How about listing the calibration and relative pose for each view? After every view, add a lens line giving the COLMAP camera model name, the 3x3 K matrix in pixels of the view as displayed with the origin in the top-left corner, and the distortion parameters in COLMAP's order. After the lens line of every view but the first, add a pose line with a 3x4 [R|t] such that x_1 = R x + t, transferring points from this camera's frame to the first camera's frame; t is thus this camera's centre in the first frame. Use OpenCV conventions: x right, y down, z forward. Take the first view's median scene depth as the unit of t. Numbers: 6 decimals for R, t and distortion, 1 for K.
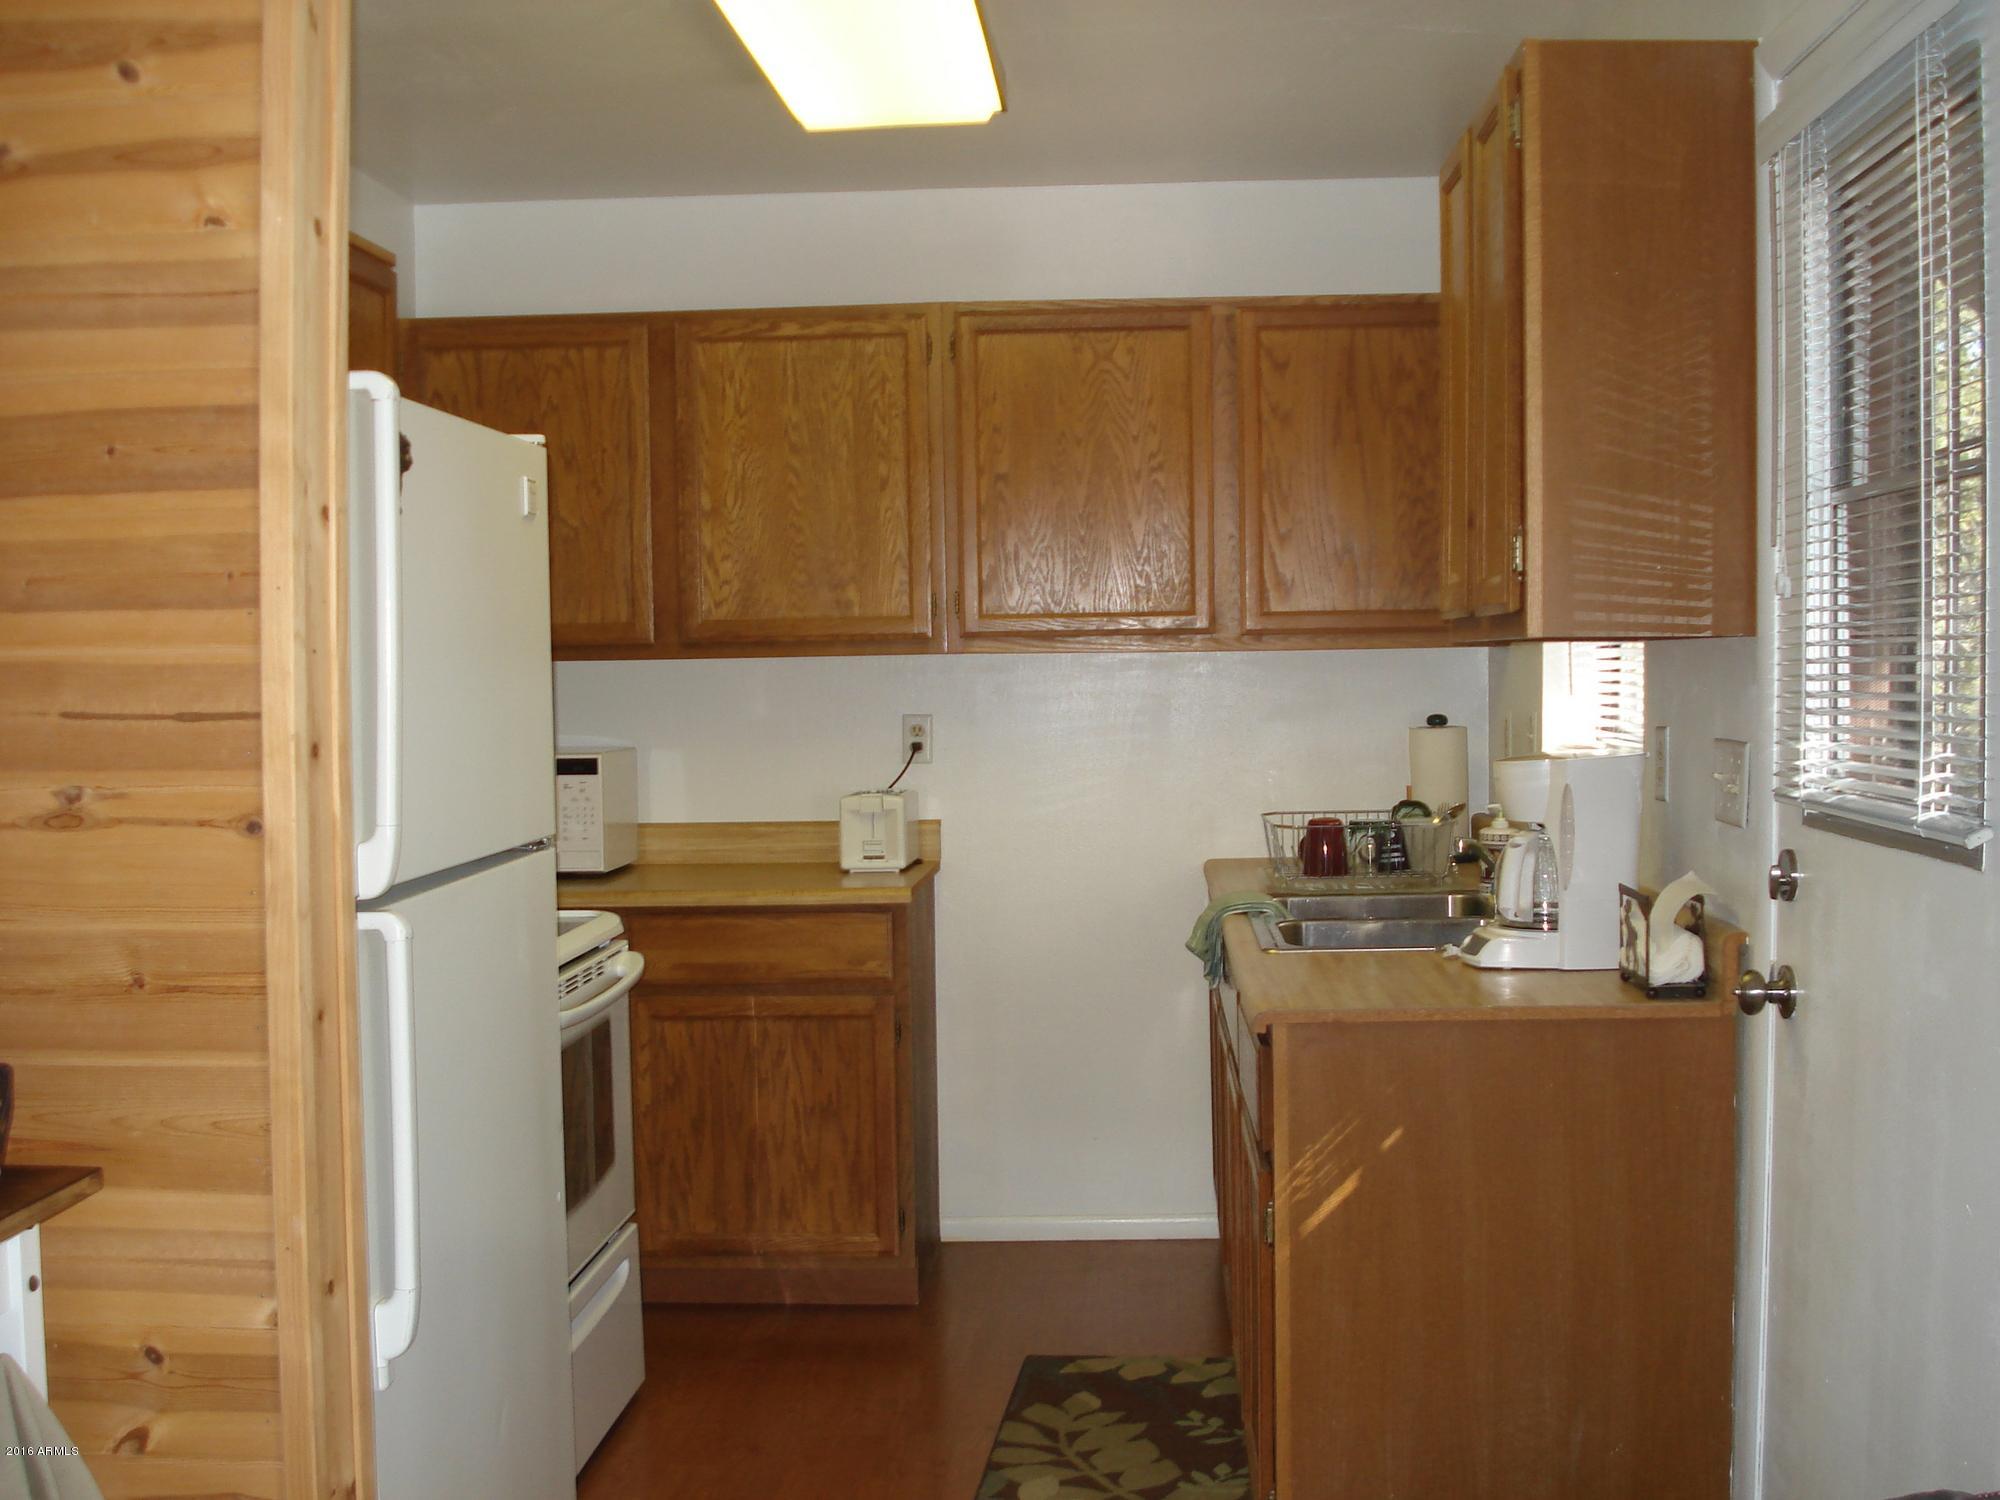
lens RADIAL K [[2218.7, 0, 1000.0], [0, 2218.7, 750.0], [0, 0, 1]] dist [-0.075838, -0.110178]
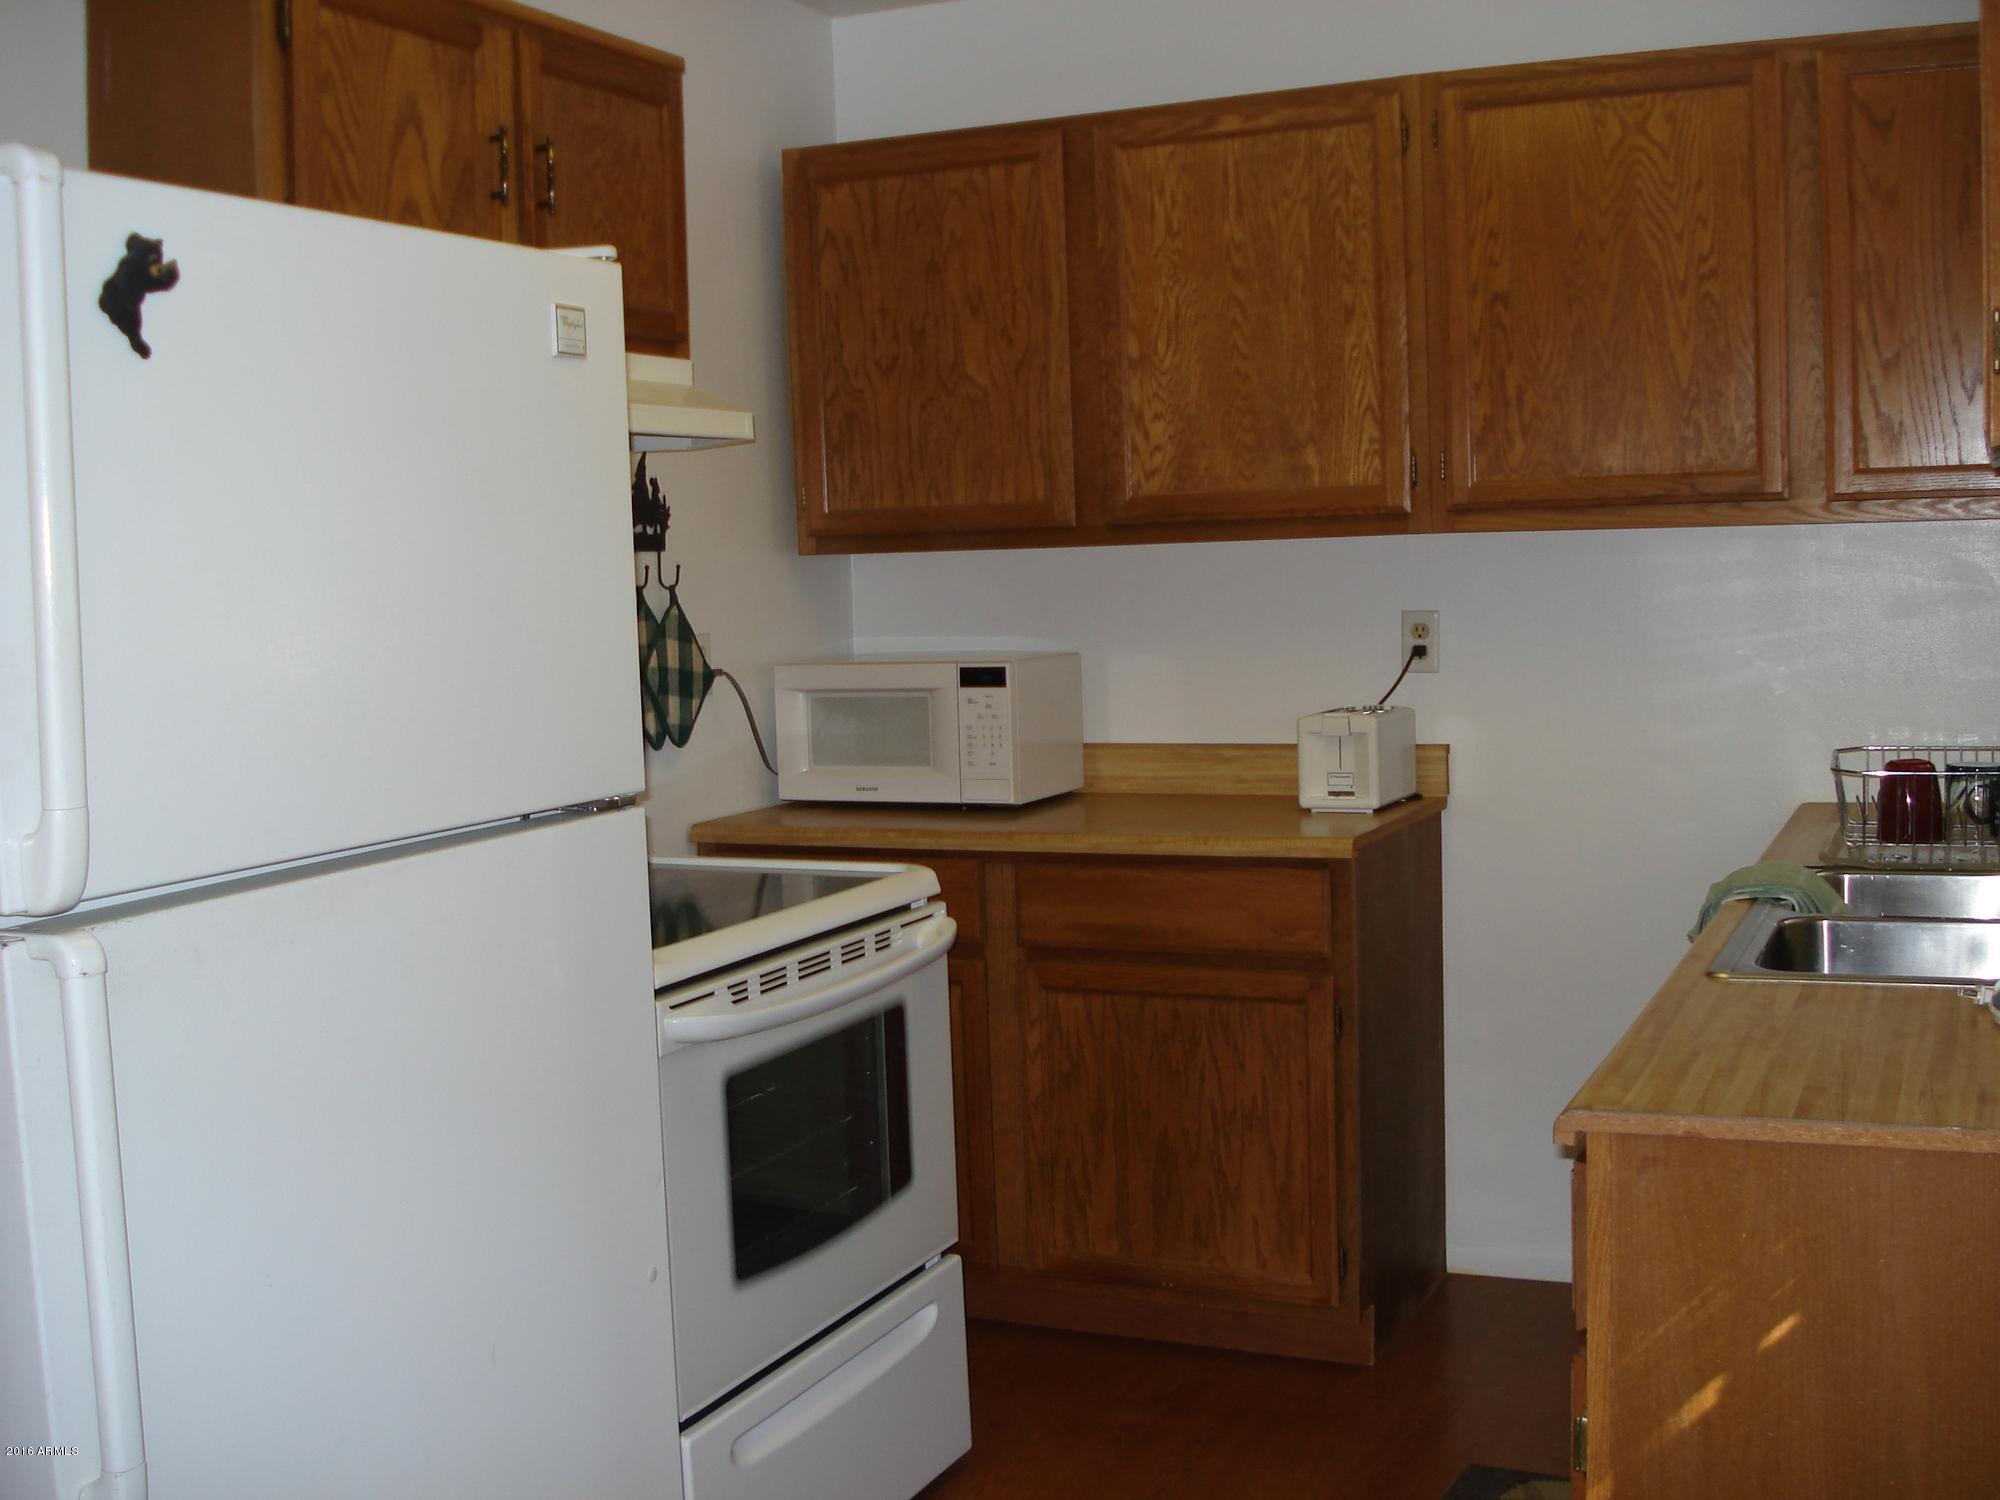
lens RADIAL K [[2218.7, 0, 1000.0], [0, 2218.7, 750.0], [0, 0, 1]] dist [-0.075838, -0.110178]
pose [[0.931795, 0.015862, -0.362637, 0.117417], [0.003466, 0.998610, 0.052588, -0.008897], [0.362967, -0.050258, 0.930445, 0.230586]]
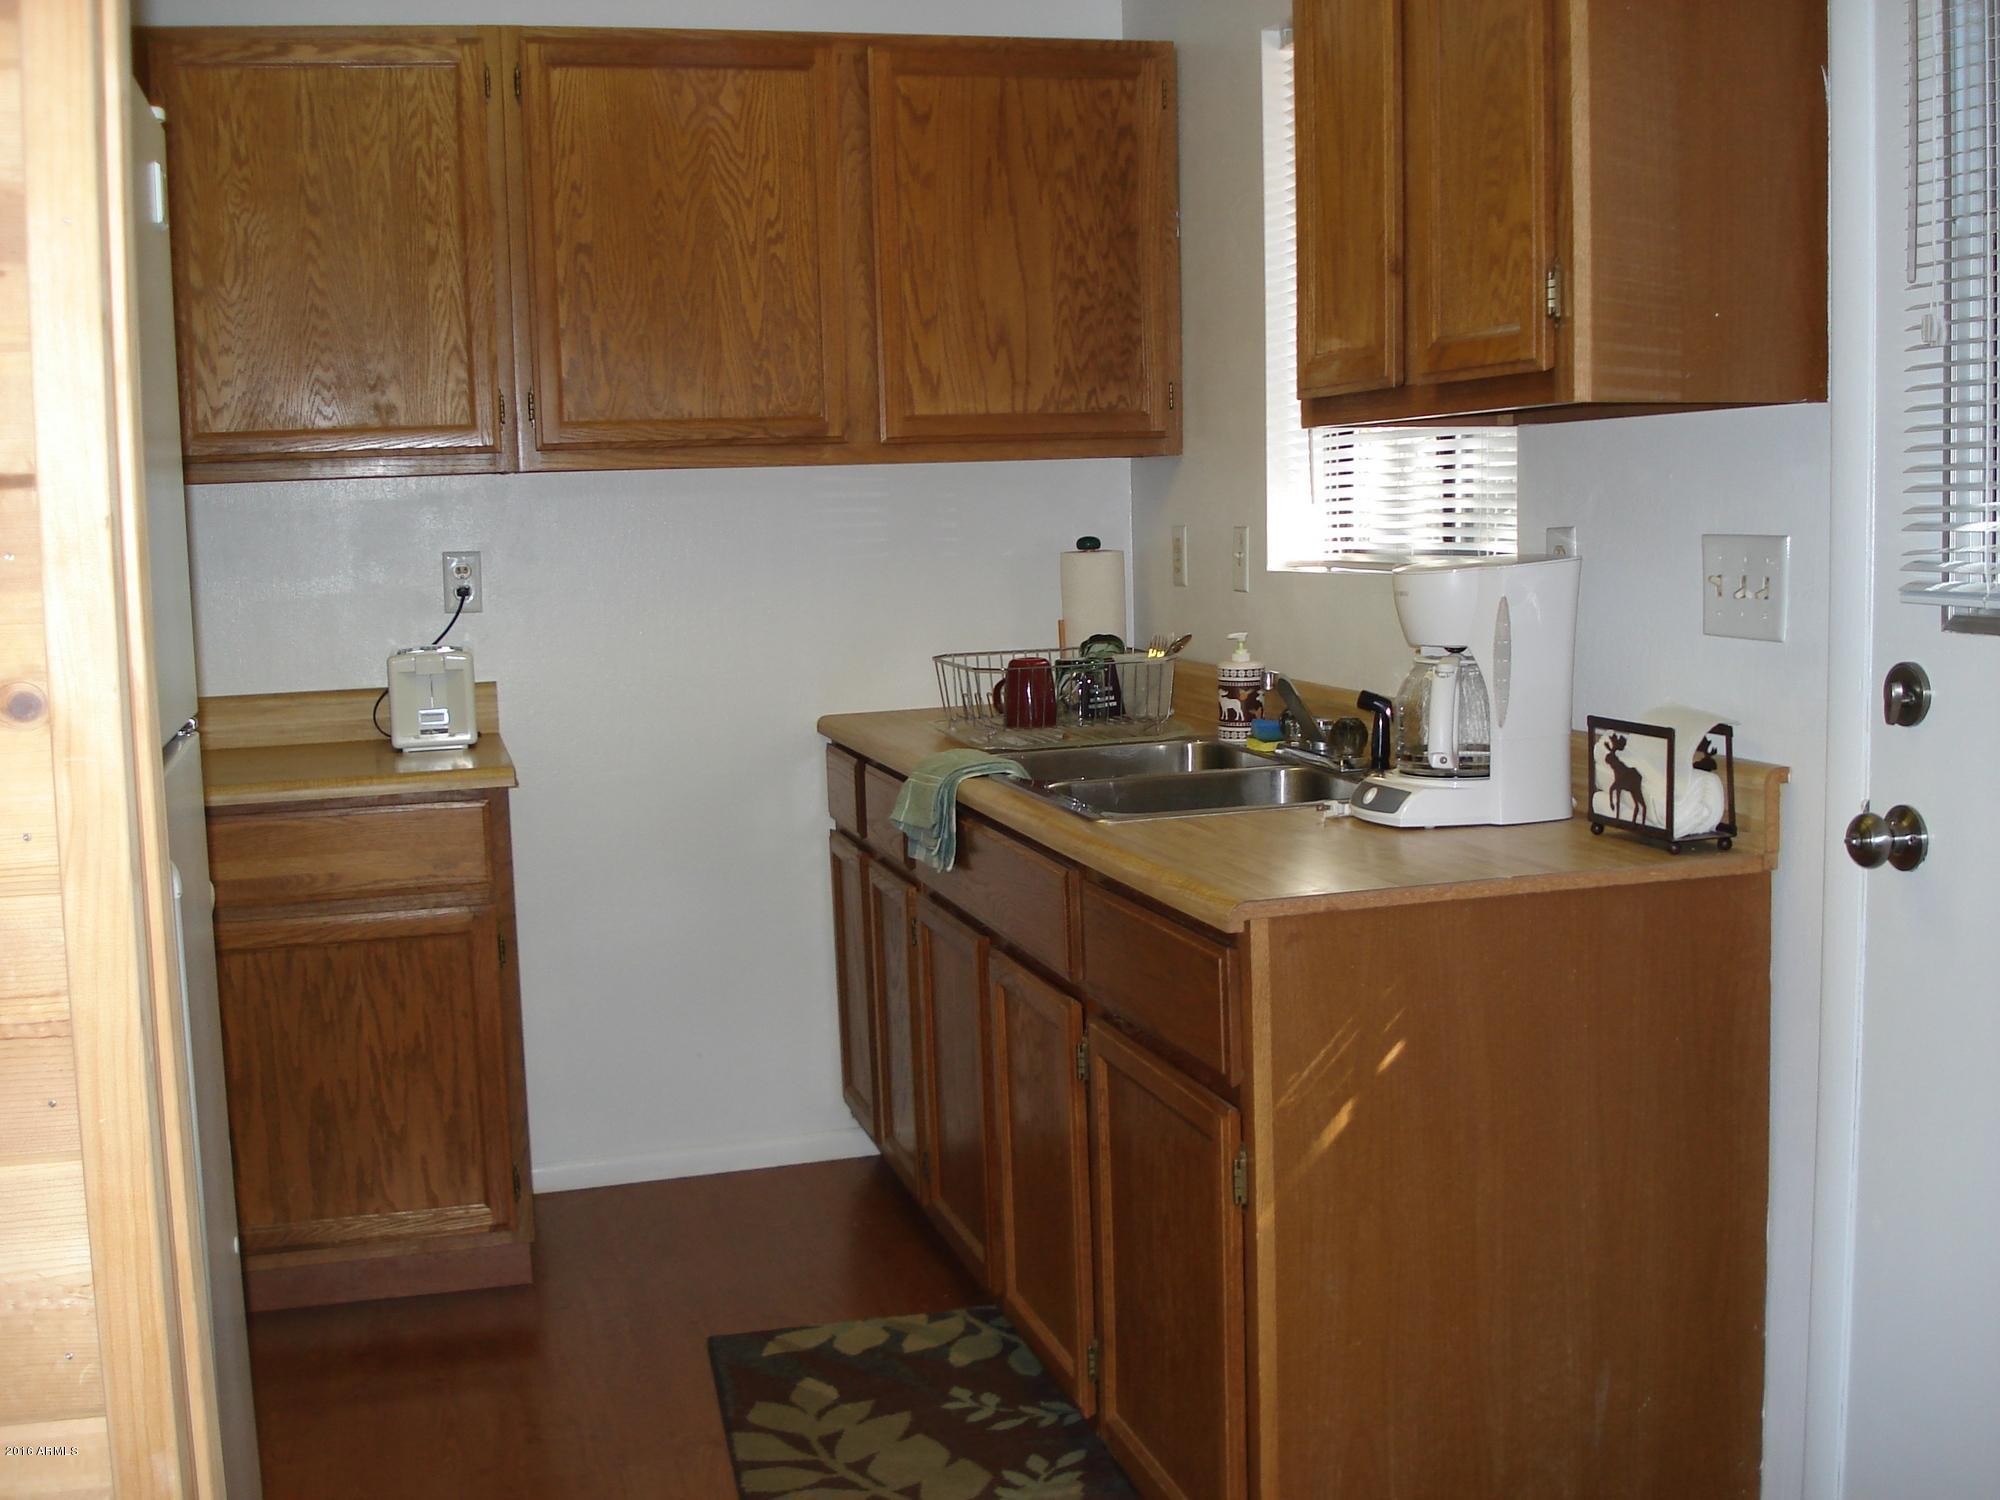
lens RADIAL K [[2218.7, 0, 1000.0], [0, 2218.7, 750.0], [0, 0, 1]] dist [-0.075838, -0.110178]
pose [[0.946373, -0.049477, 0.319266, -0.120213], [0.029087, 0.997239, 0.068321, 0.007323], [-0.321765, -0.055371, 0.945199, 0.193123]]
